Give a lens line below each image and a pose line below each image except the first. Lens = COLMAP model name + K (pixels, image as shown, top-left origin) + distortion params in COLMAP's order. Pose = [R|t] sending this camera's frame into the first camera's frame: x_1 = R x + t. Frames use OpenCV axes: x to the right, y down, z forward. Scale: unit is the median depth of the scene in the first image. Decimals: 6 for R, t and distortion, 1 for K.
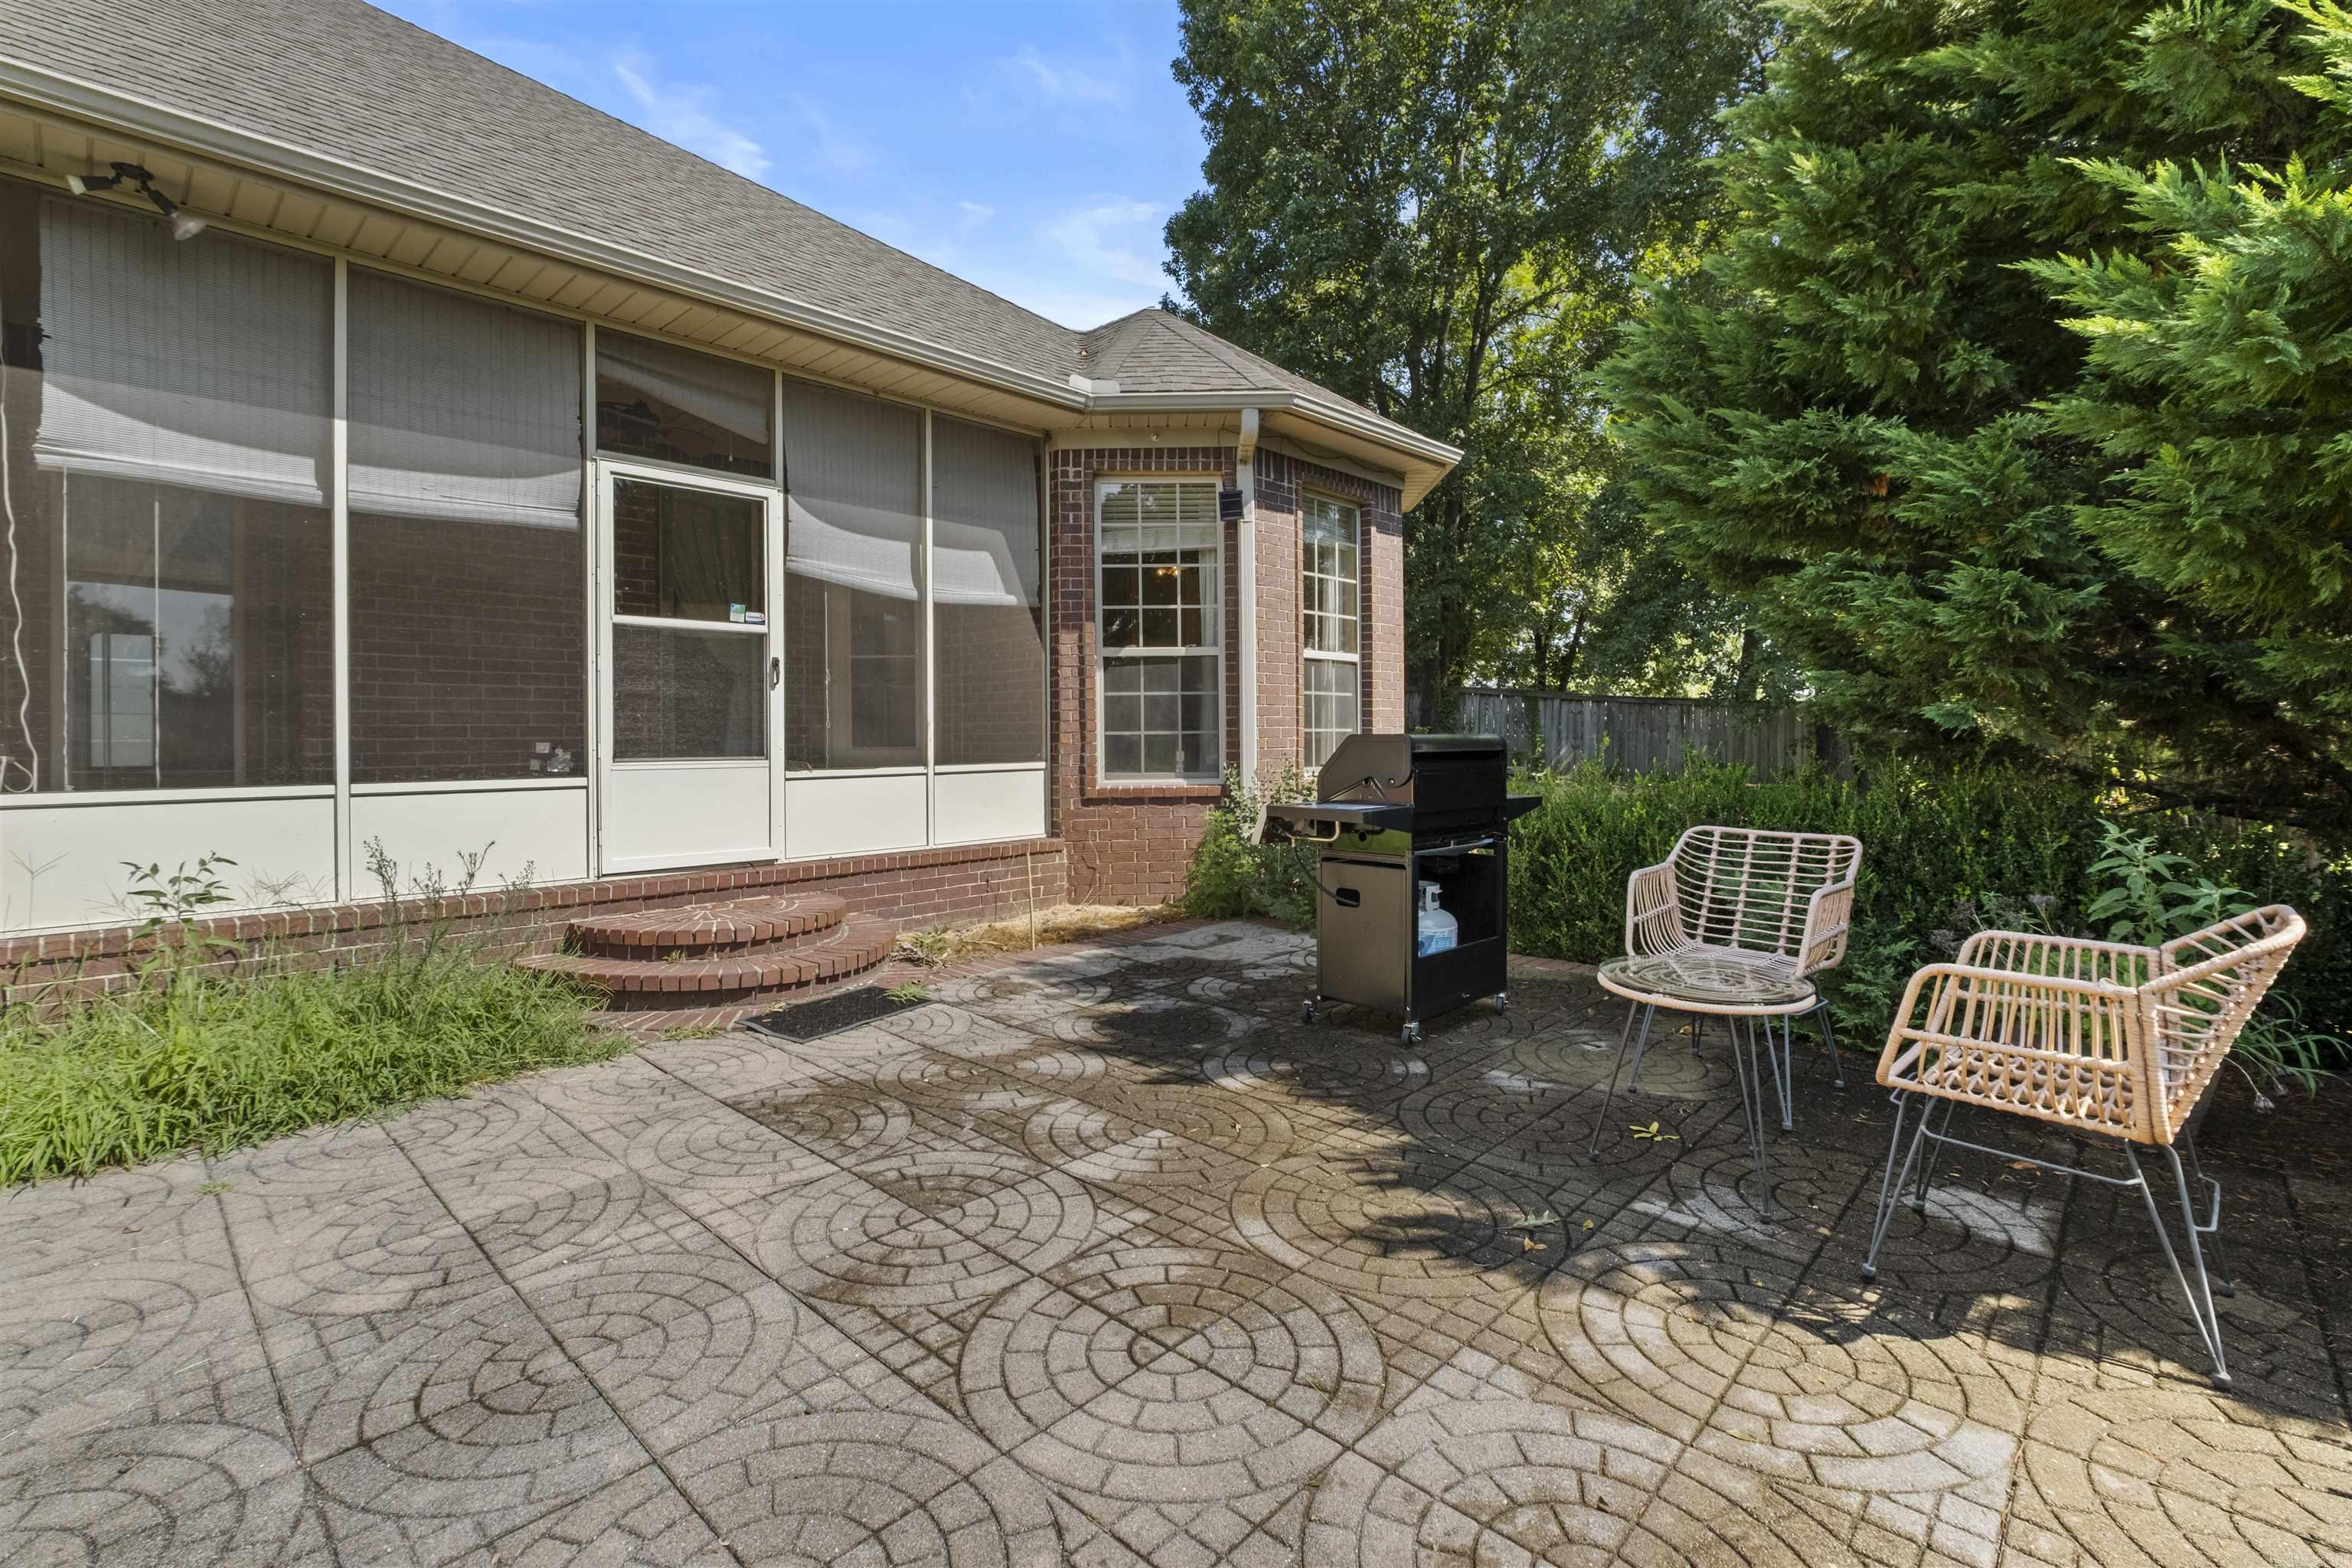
lens RADIAL K [[1036.9, 0, 1163.5], [0, 1036.9, 772.1], [0, 0, 1]] dist [-0.009113, -0.000227]
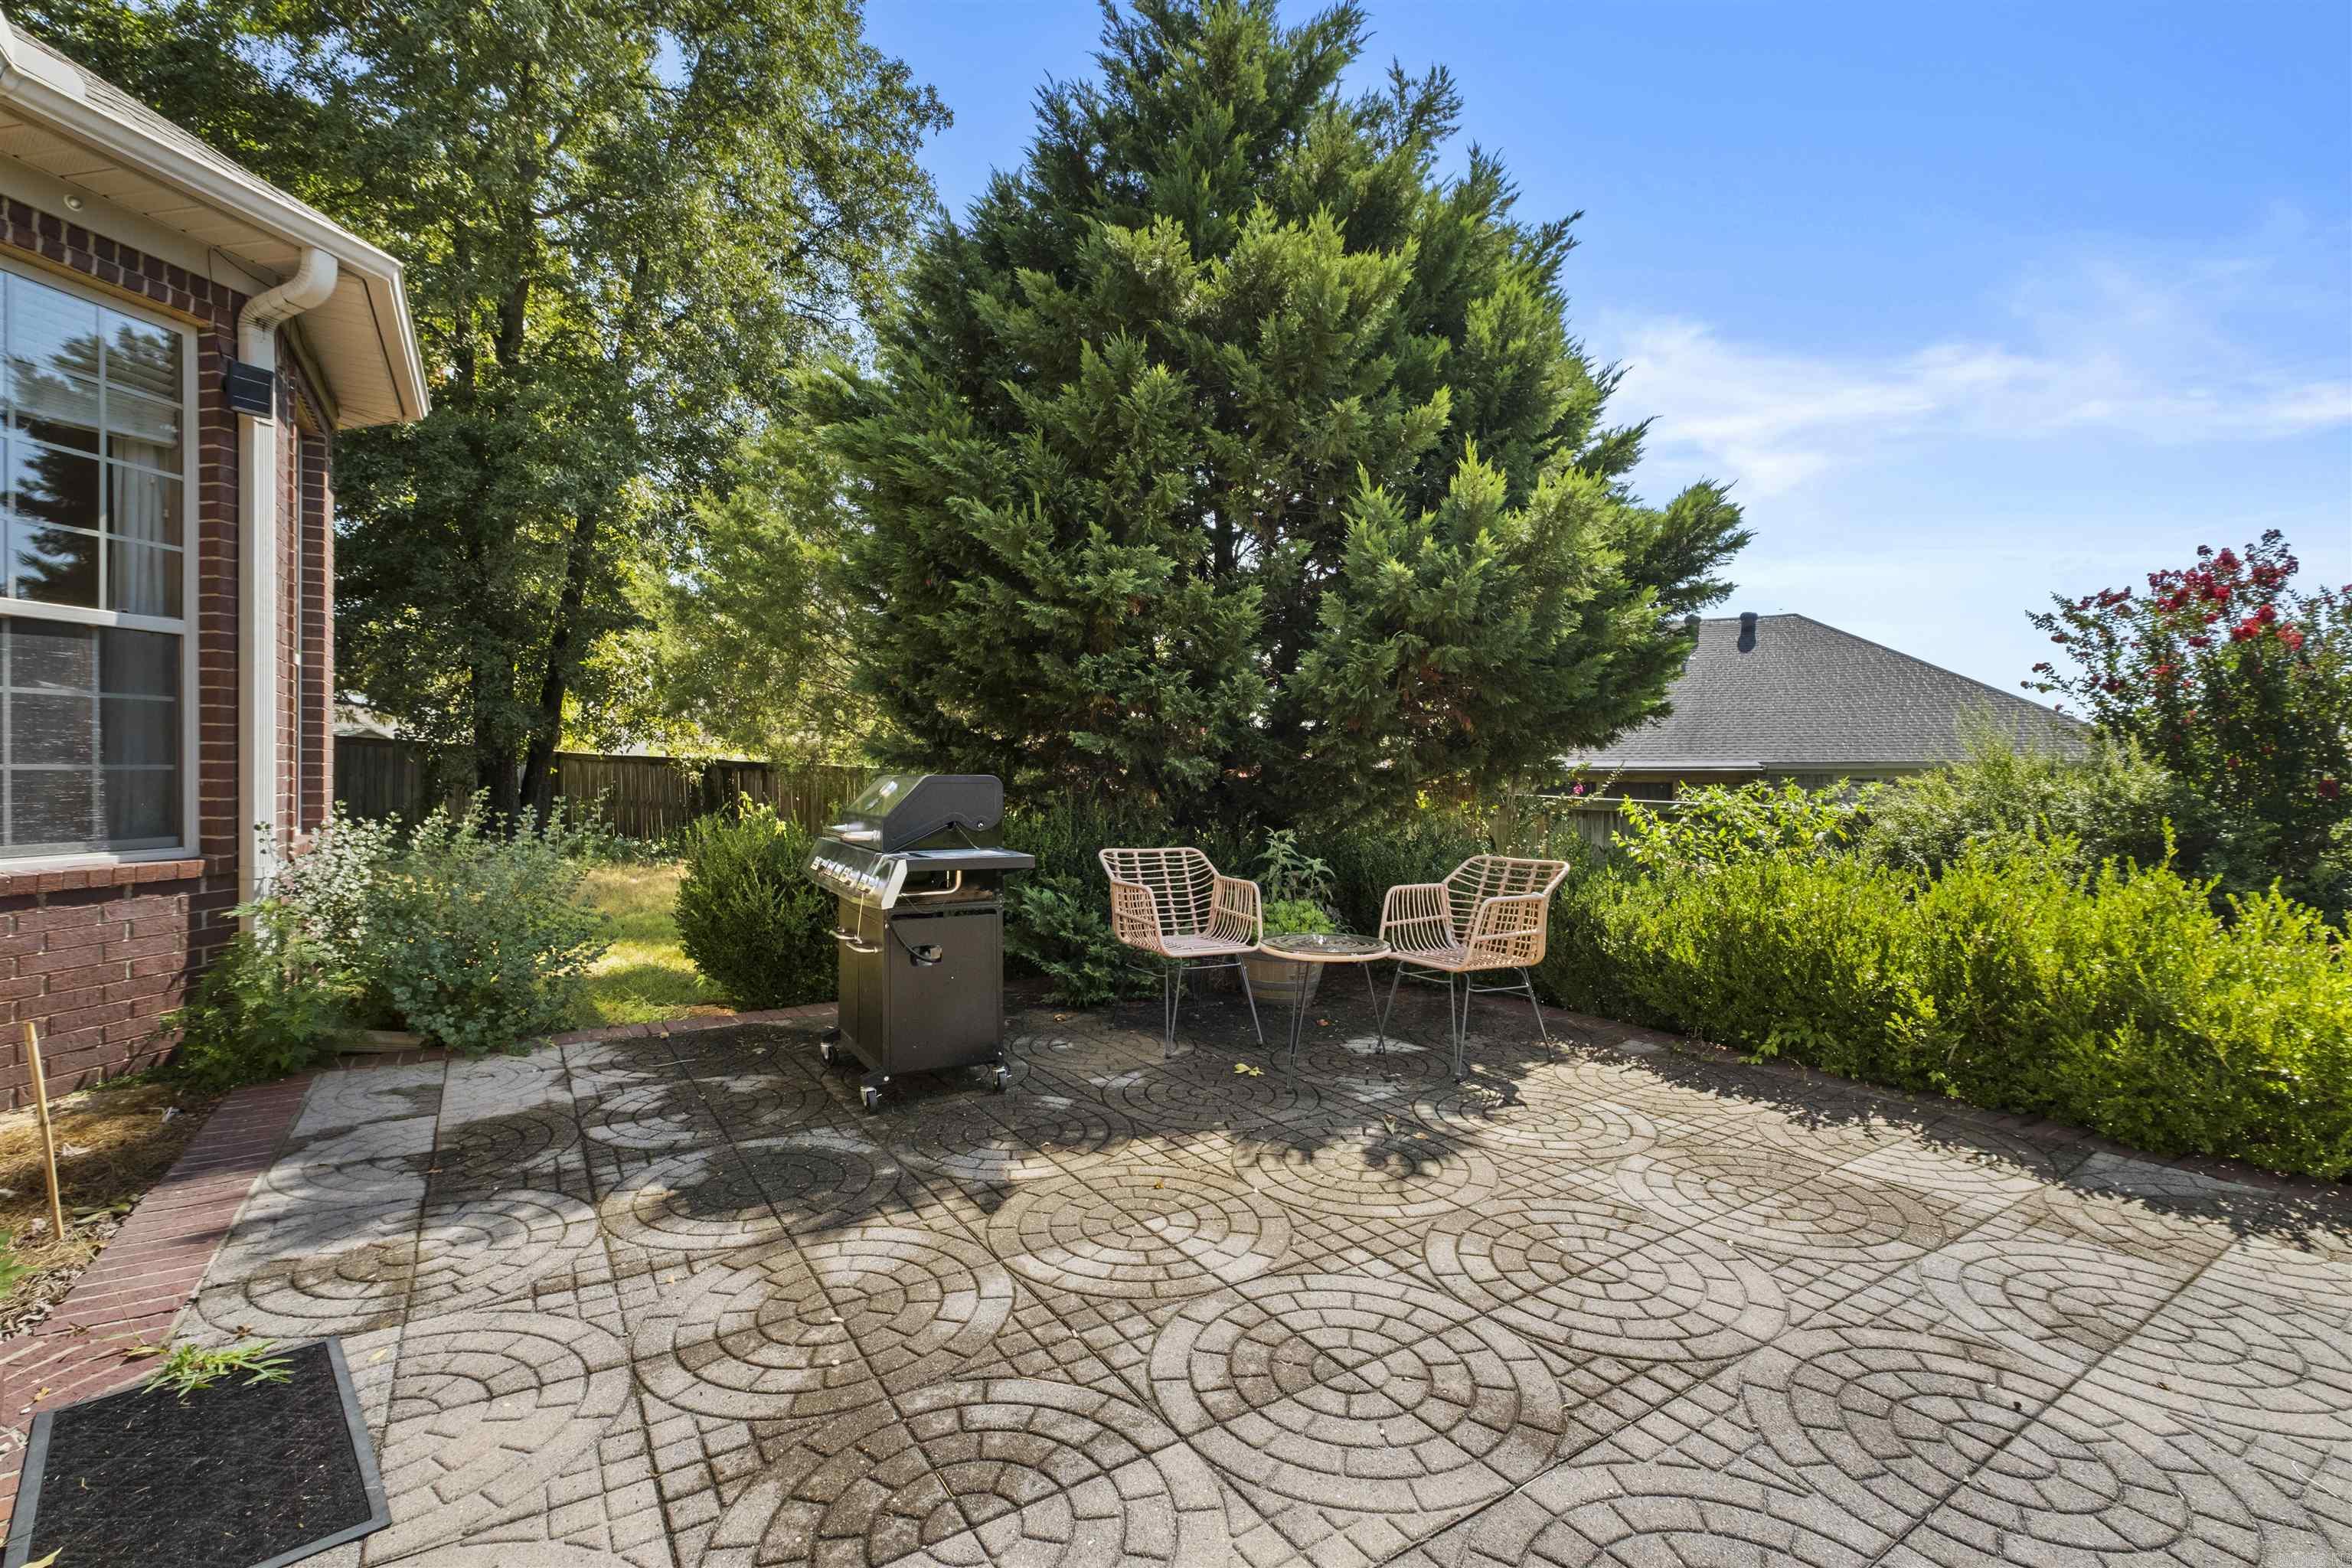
lens RADIAL K [[1036.9, 0, 1163.5], [0, 1036.9, 772.1], [0, 0, 1]] dist [-0.009113, -0.000227]
pose [[0.239758, 0.007270, 0.970805, -0.451164], [0.033347, 0.999320, -0.015720, -0.010445], [-0.970260, 0.036143, 0.239353, 0.404472]]
